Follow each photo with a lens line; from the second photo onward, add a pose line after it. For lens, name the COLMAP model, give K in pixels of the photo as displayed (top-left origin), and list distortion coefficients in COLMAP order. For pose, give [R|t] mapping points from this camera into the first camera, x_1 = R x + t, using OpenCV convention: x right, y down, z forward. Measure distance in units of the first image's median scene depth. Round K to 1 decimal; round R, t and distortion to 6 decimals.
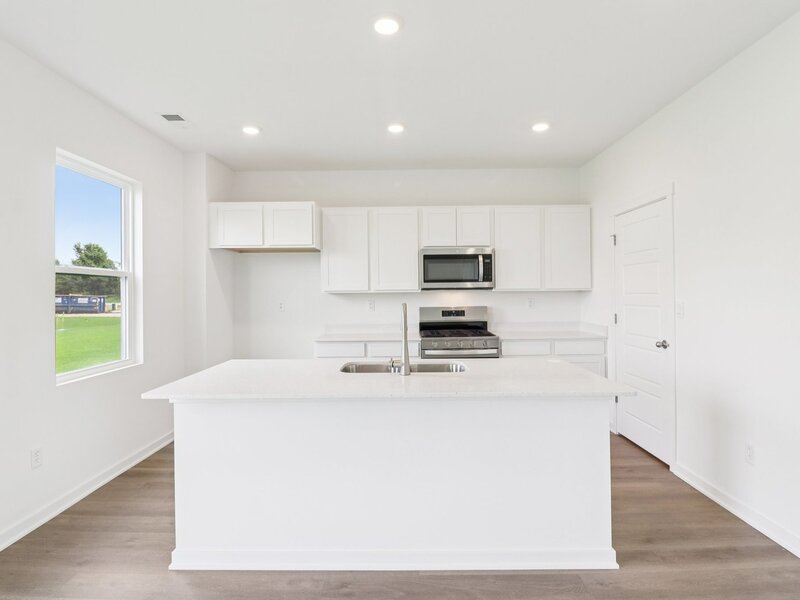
lens RADIAL K [[426.8, 0, 401.5], [0, 426.8, 286.9], [0, 0, 1]] dist [0.005690, -0.013107]
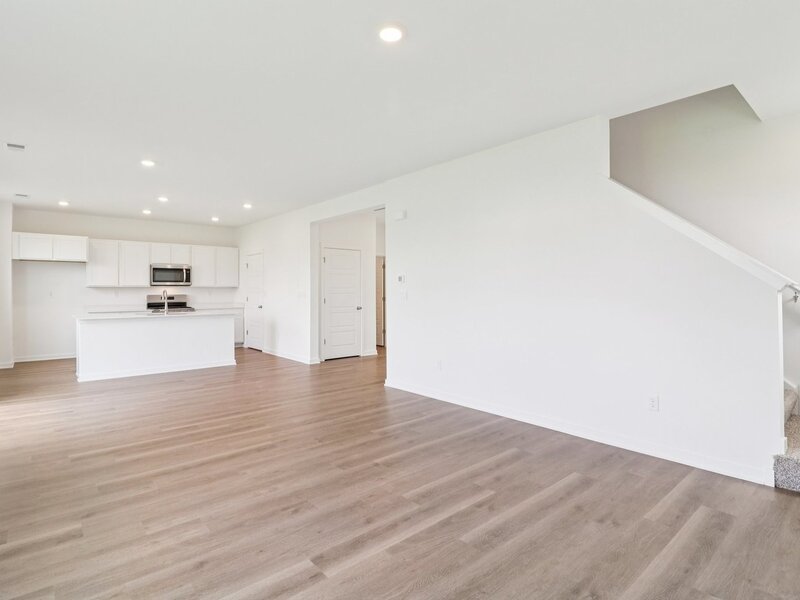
lens RADIAL K [[427.9, 0, 394.6], [0, 427.9, 287.6], [0, 0, 1]] dist [0.005192, -0.013950]
pose [[0.751890, 0.012814, 0.659164, -0.405108], [-0.015249, 0.999882, -0.002043, 0.002482], [-0.659113, -0.008516, 0.751996, -1.195160]]
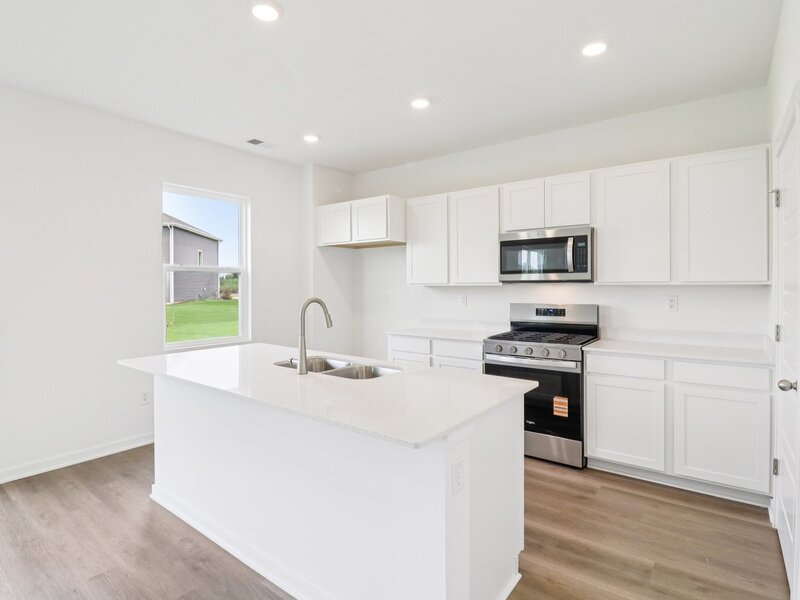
lens RADIAL K [[427.9, 0, 394.6], [0, 427.9, 287.6], [0, 0, 1]] dist [0.005192, -0.013950]
pose [[0.794825, 0.009313, -0.606768, 0.398601], [0.004257, 0.999772, 0.020922, -0.002388], [0.606824, -0.019212, 0.794604, 0.201049]]
